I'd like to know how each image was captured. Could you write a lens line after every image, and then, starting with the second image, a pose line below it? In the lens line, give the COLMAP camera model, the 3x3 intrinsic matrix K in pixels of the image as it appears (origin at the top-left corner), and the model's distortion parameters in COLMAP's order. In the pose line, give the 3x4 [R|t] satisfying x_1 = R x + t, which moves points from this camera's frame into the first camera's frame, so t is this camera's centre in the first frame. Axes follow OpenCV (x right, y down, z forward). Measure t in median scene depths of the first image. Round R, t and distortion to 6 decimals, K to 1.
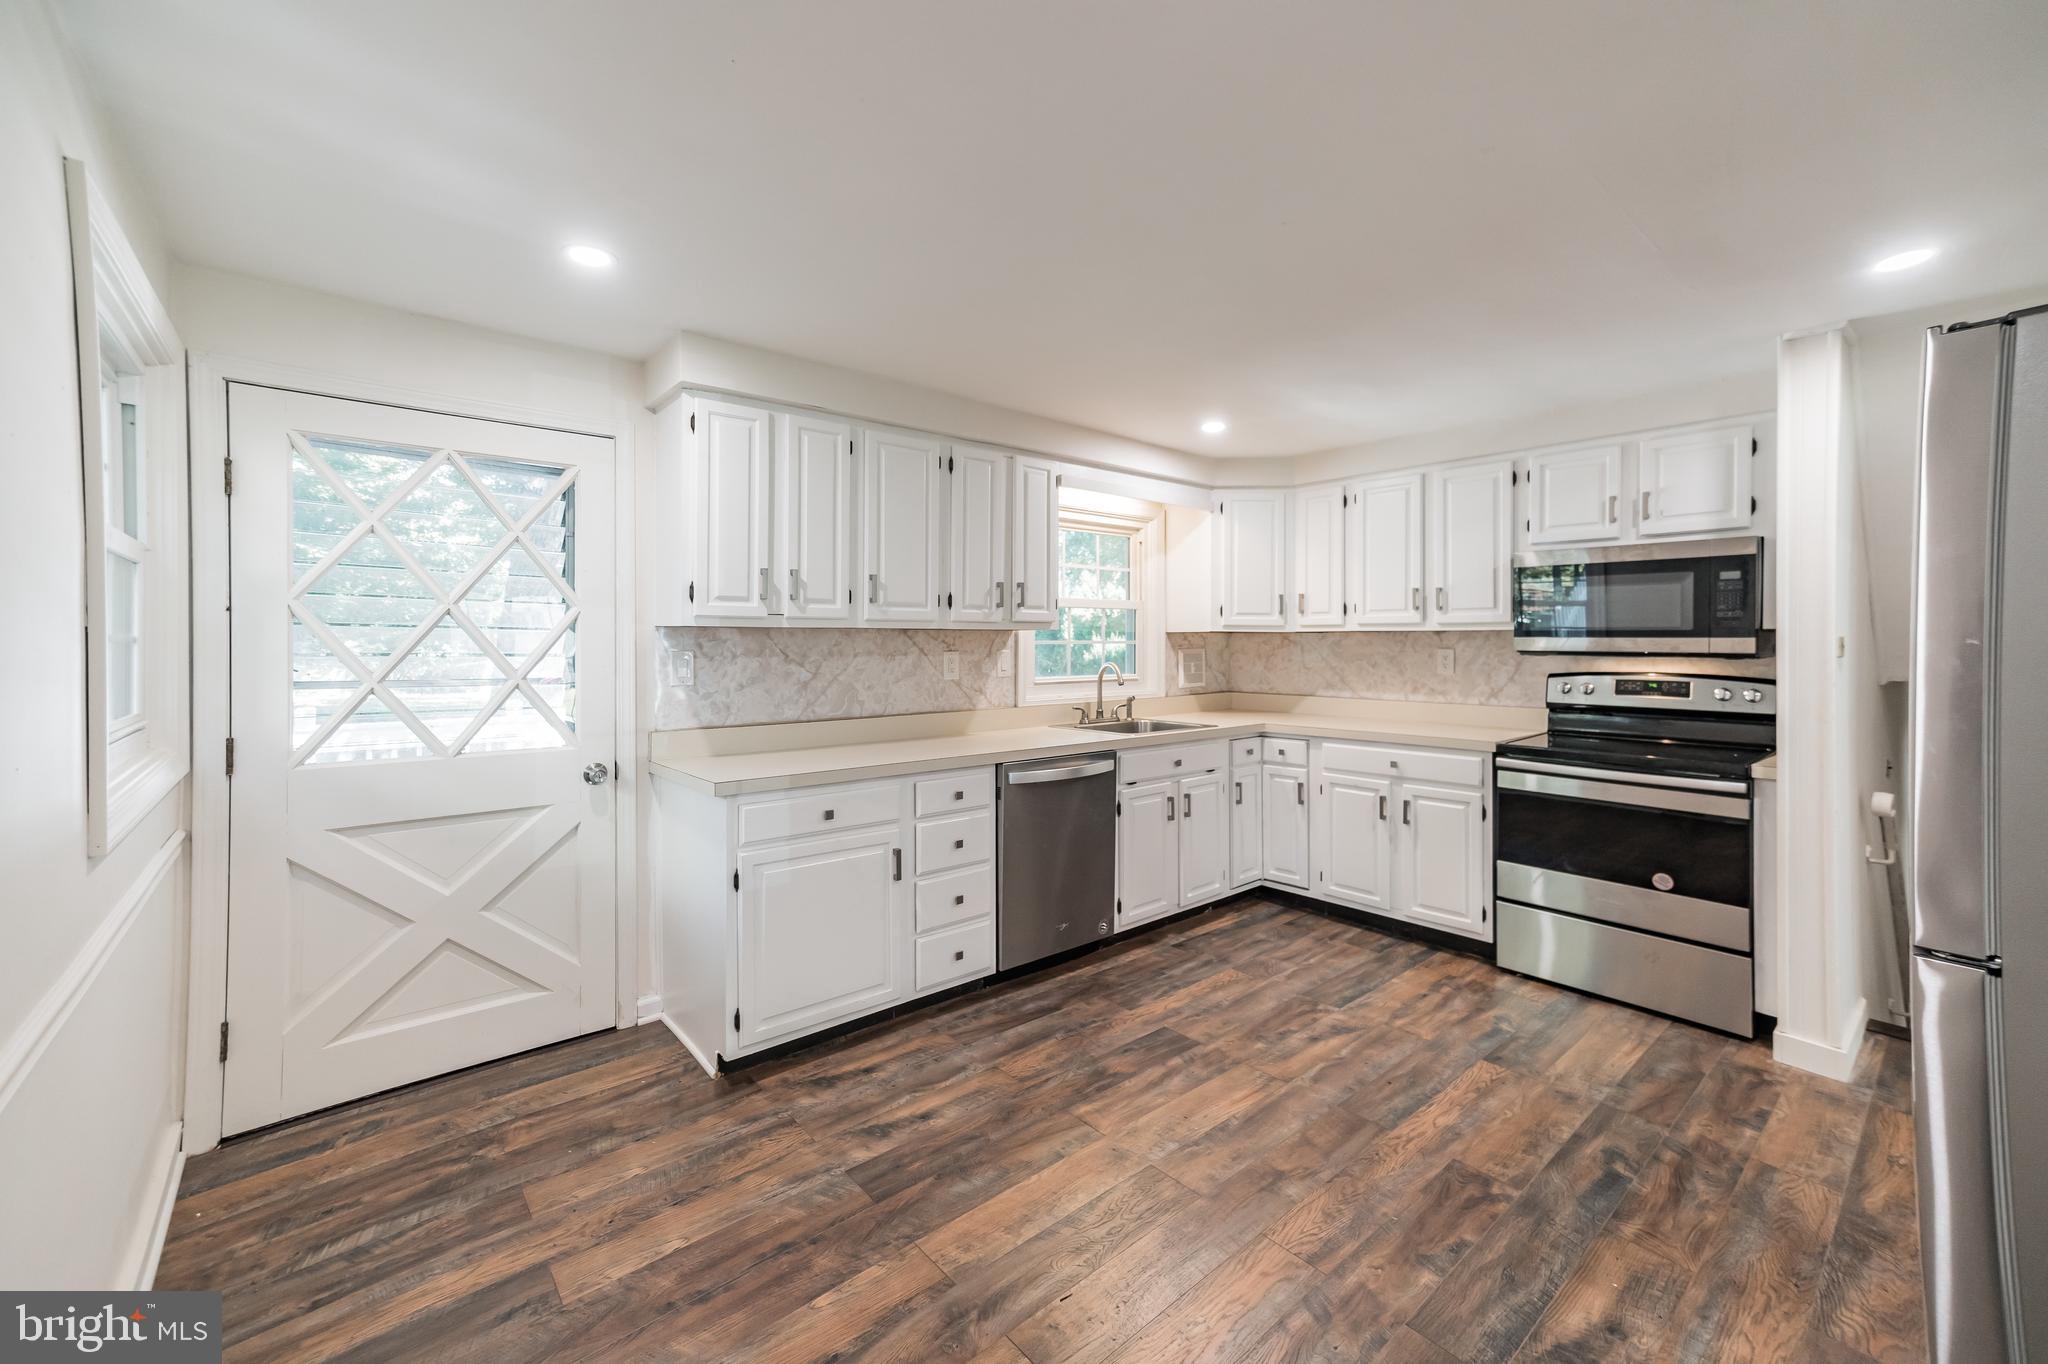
lens RADIAL K [[842.0, 0, 1031.2], [0, 842.0, 644.5], [0, 0, 1]] dist [0.008406, 0.010935]
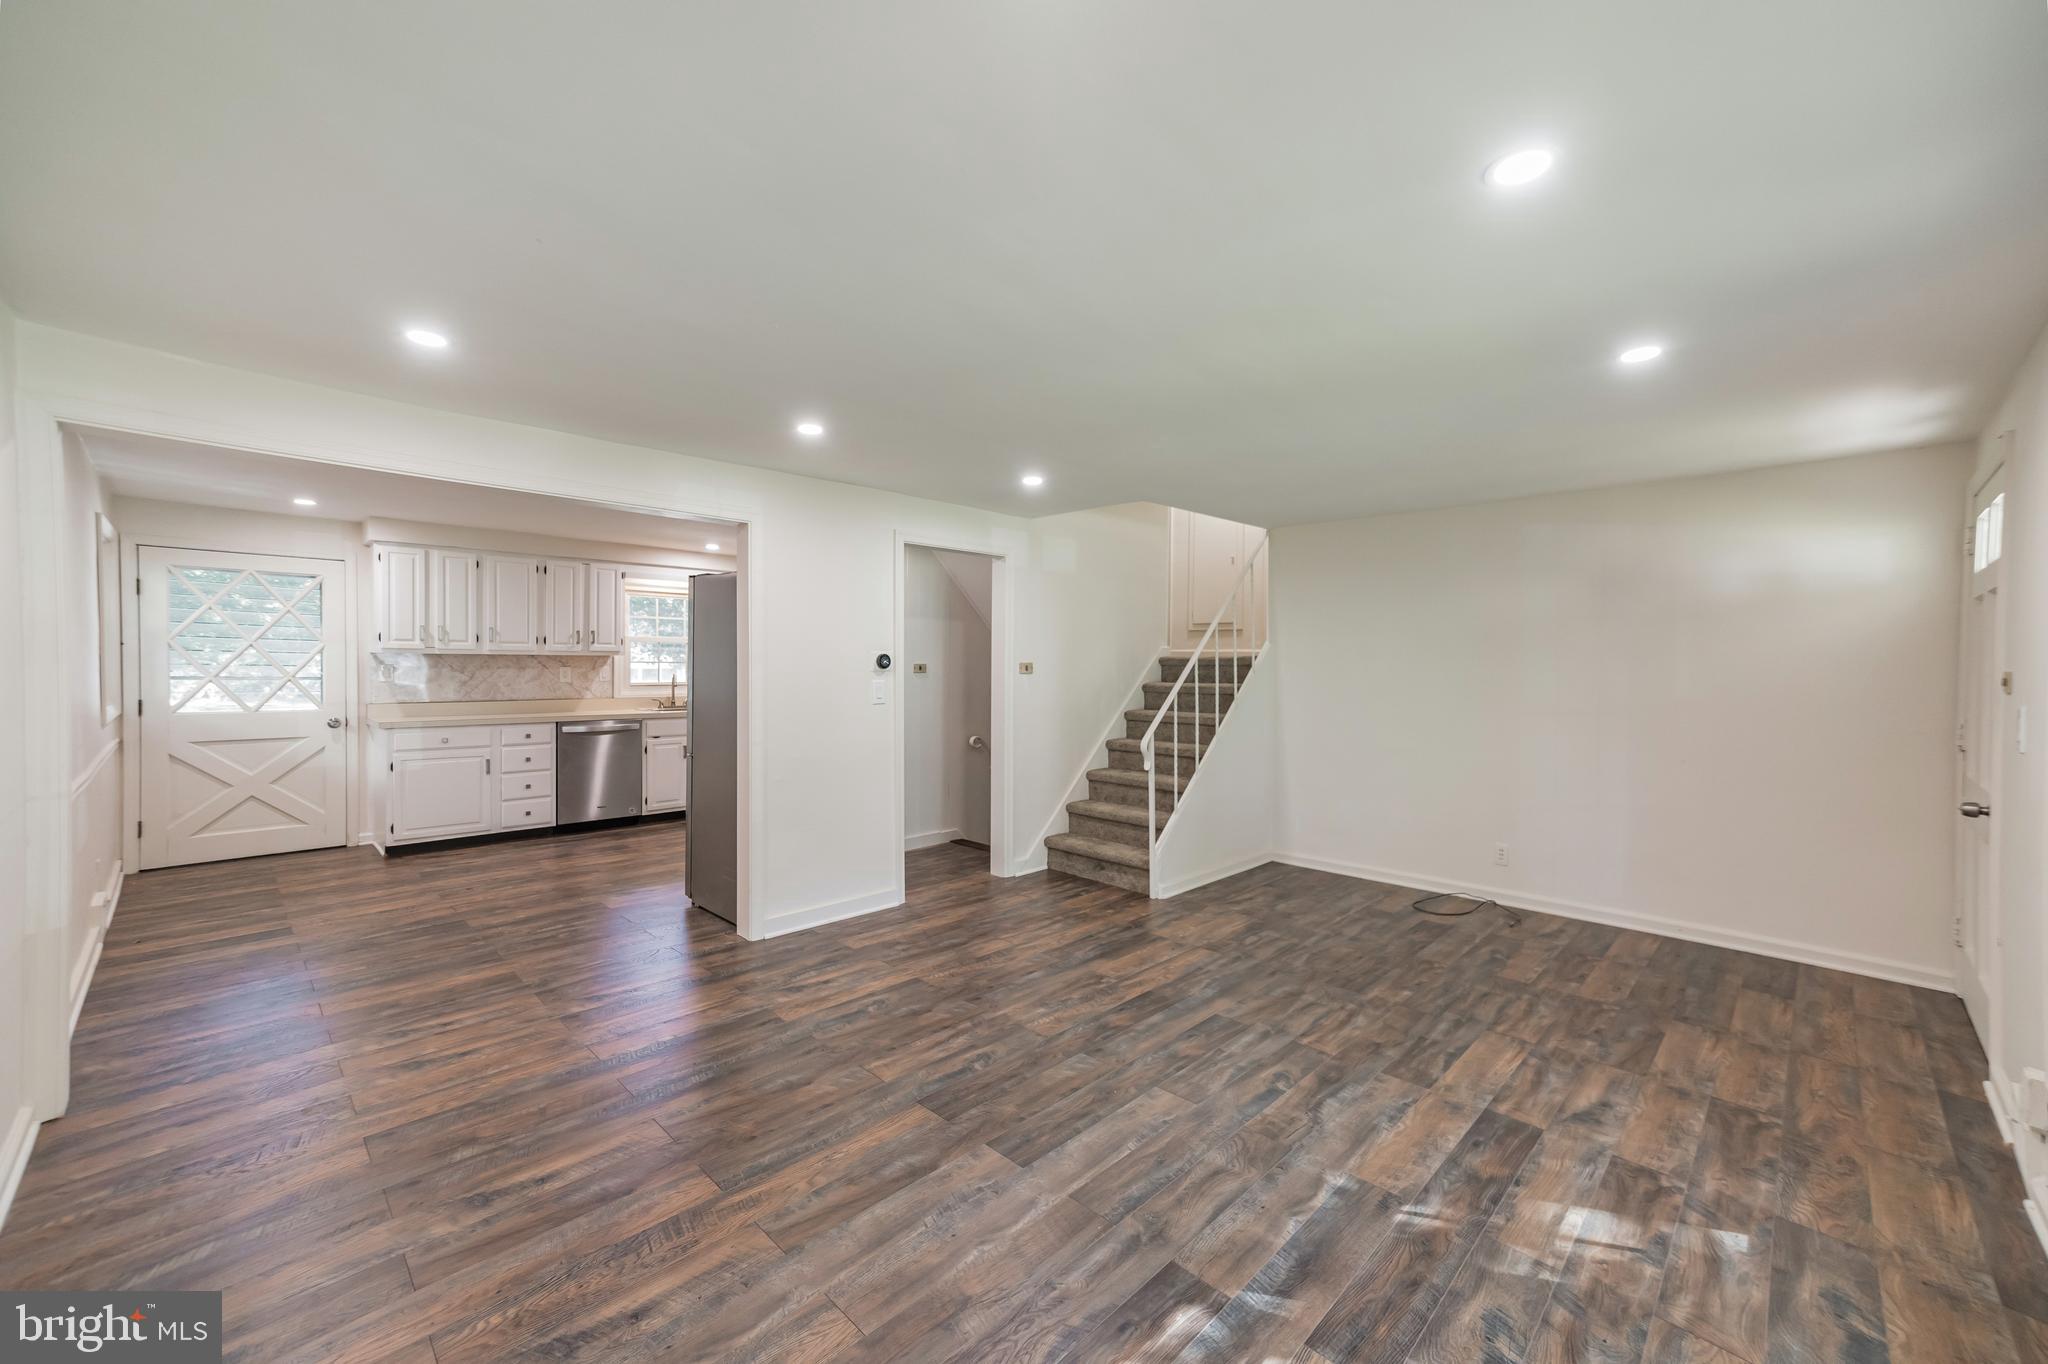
lens RADIAL K [[842.0, 0, 1022.7], [0, 842.0, 666.7], [0, 0, 1]] dist [0.008406, 0.010935]
pose [[0.995812, 0.010874, 0.090777, 0.836395], [-0.010558, 0.999936, -0.003965, 0.005121], [-0.090815, 0.002990, 0.995863, -1.051514]]
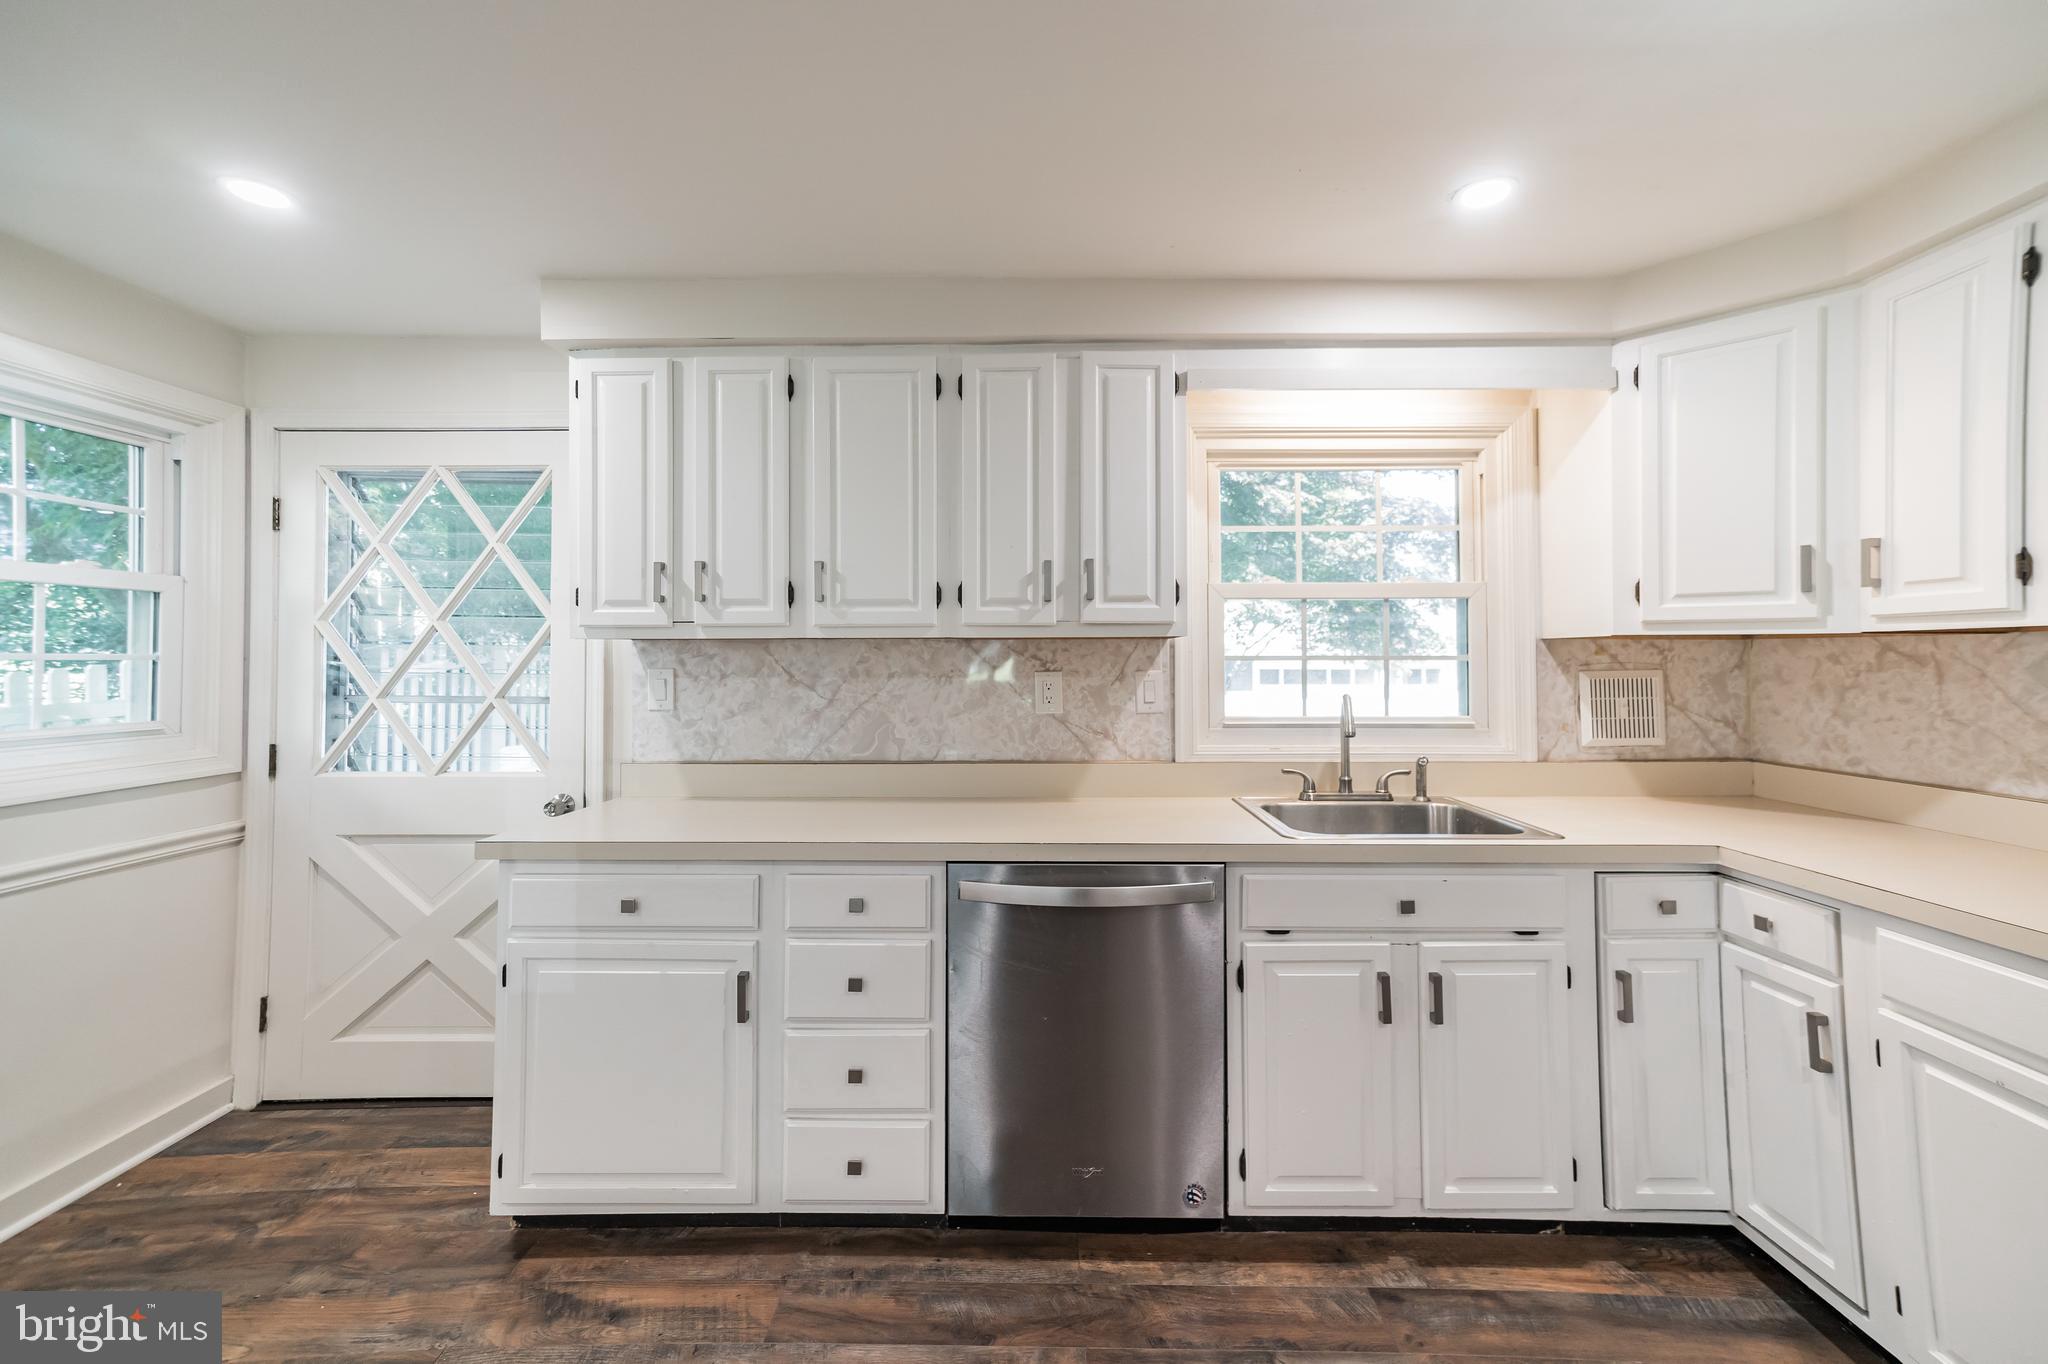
lens RADIAL K [[842.0, 0, 1037.5], [0, 842.0, 646.6], [0, 0, 1]] dist [0.008406, 0.010935]
pose [[0.750872, -0.008540, -0.660392, 0.386561], [-0.001516, 0.999891, -0.014654, -0.002269], [0.660446, 0.012005, 0.750778, 0.562036]]
